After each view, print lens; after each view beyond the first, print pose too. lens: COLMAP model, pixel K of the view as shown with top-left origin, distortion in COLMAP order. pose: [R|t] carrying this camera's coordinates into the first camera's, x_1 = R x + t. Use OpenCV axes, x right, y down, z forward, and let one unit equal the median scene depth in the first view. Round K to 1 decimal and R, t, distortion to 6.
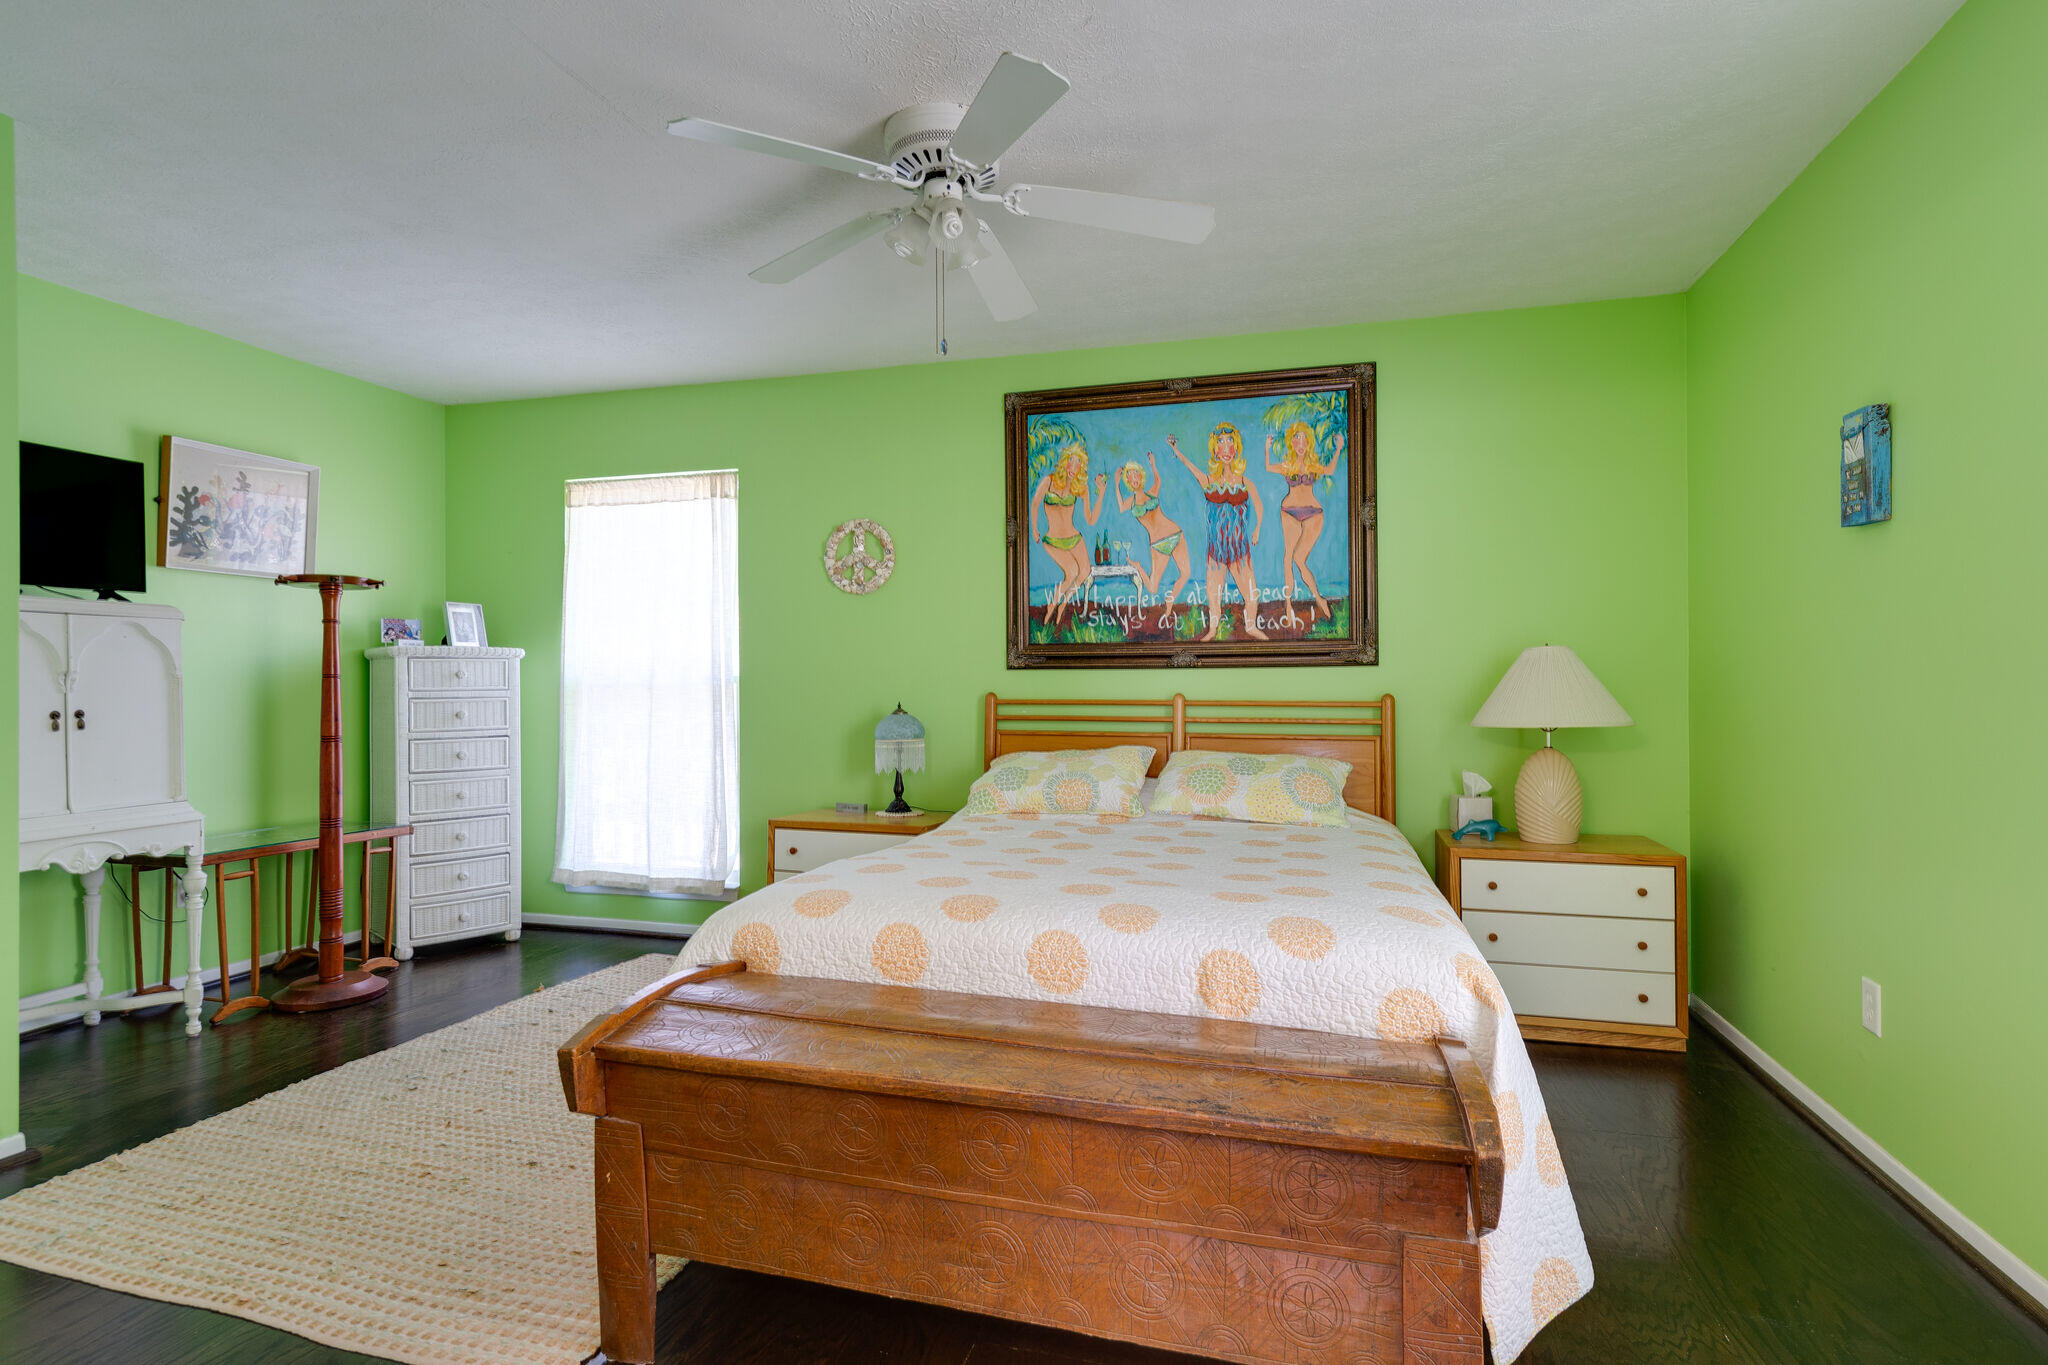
lens RADIAL K [[964.9, 0, 1036.4], [0, 964.9, 687.2], [0, 0, 1]] dist [-0.005033, -0.000095]
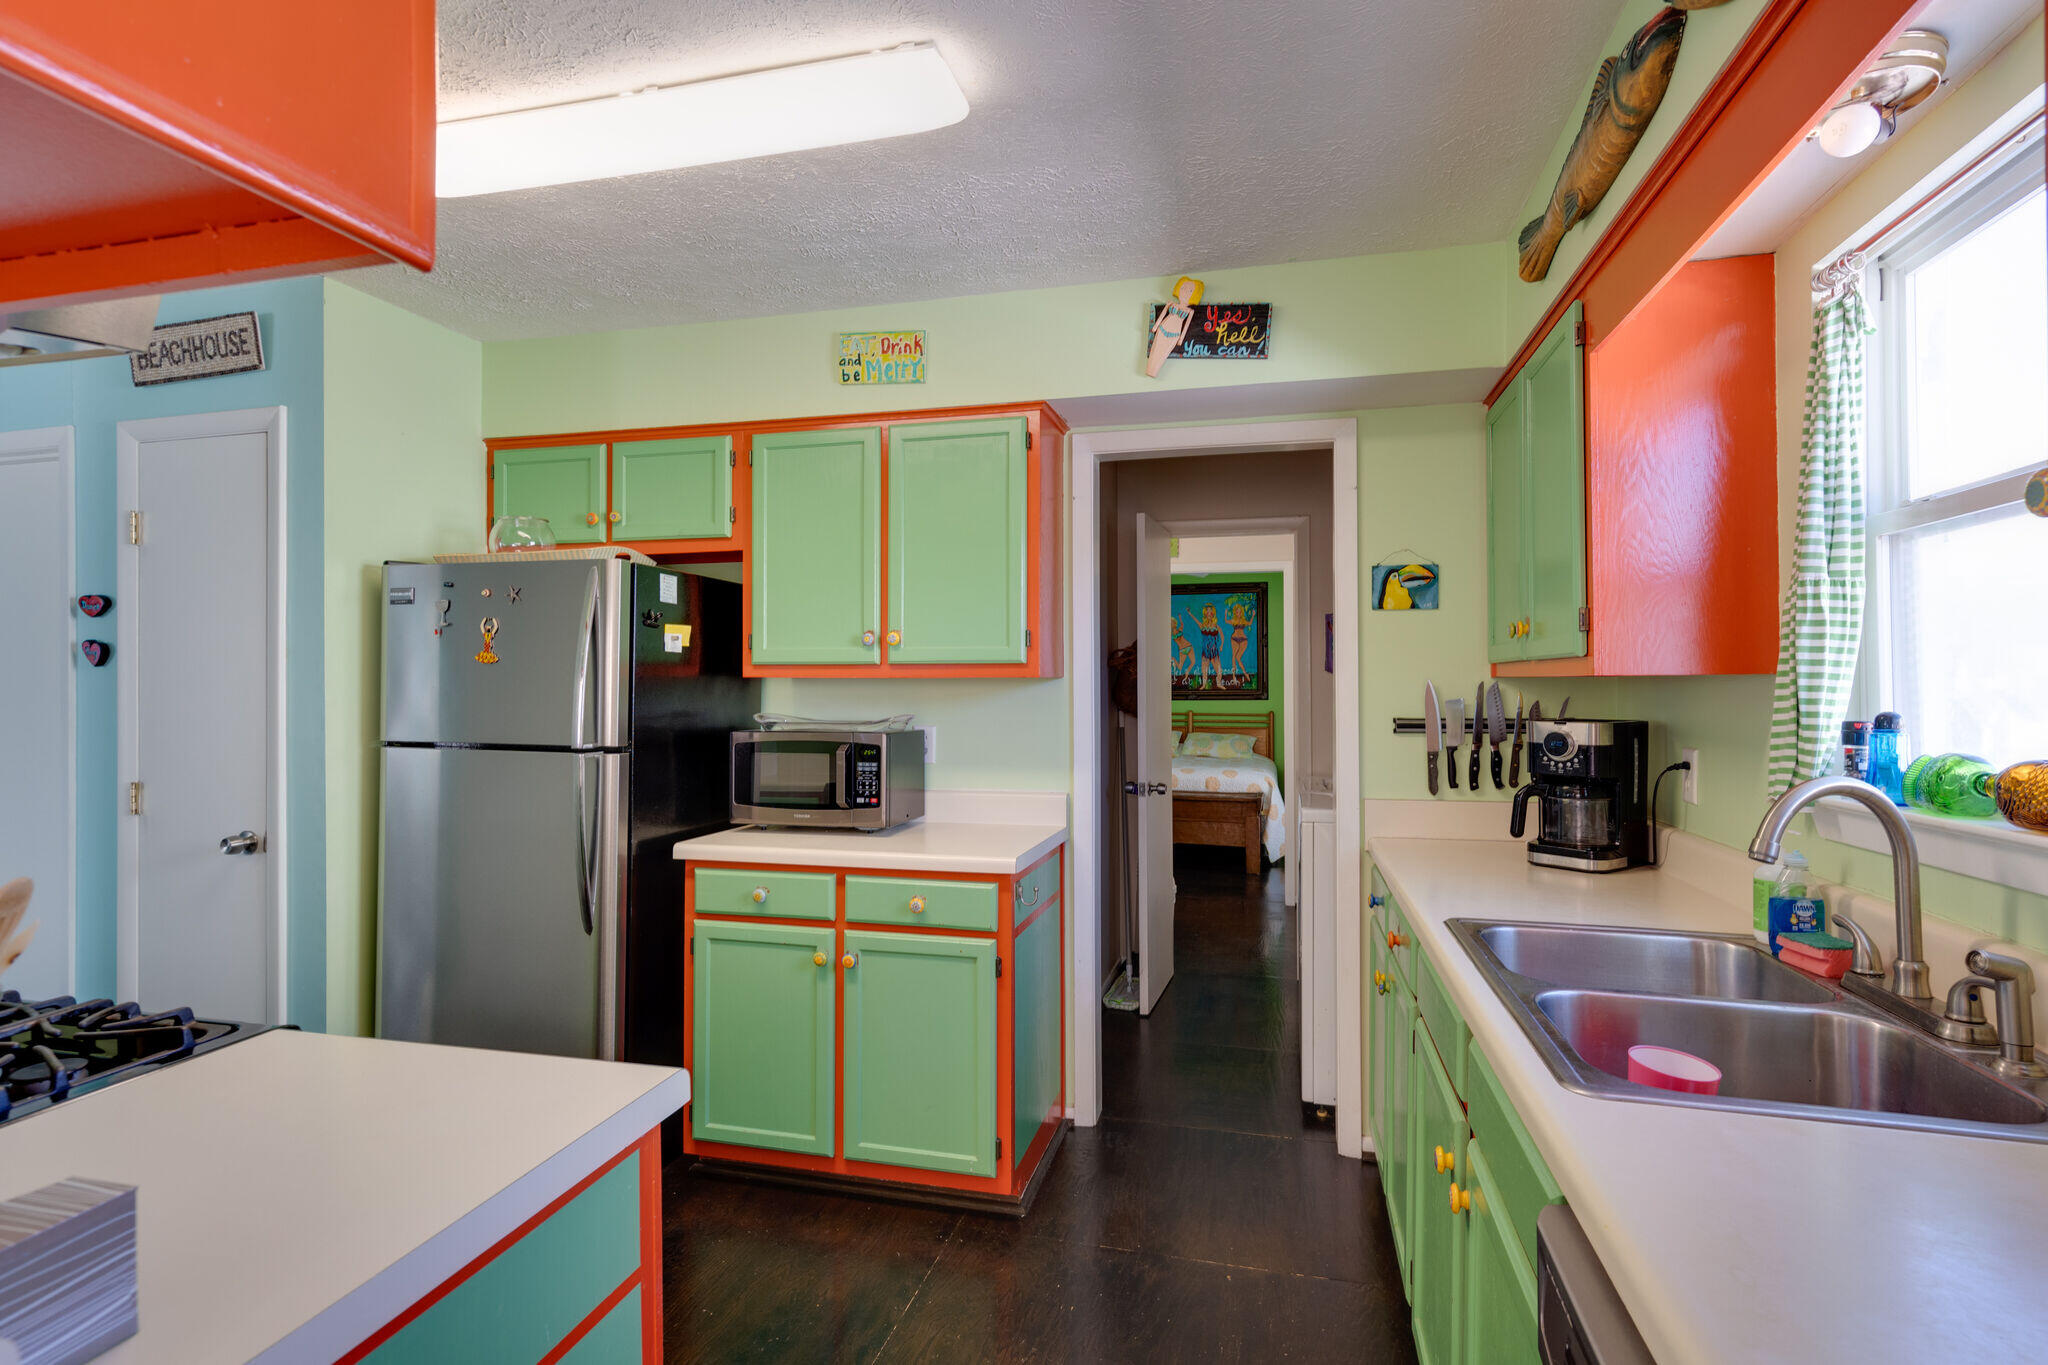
lens RADIAL K [[964.9, 0, 1029.4], [0, 964.9, 677.0], [0, 0, 1]] dist [-0.005033, -0.000095]
pose [[0.999703, 0.006990, 0.023347, -0.338731], [-0.006696, 0.999898, -0.012646, -0.046881], [-0.023433, 0.012486, 0.999647, -1.538507]]
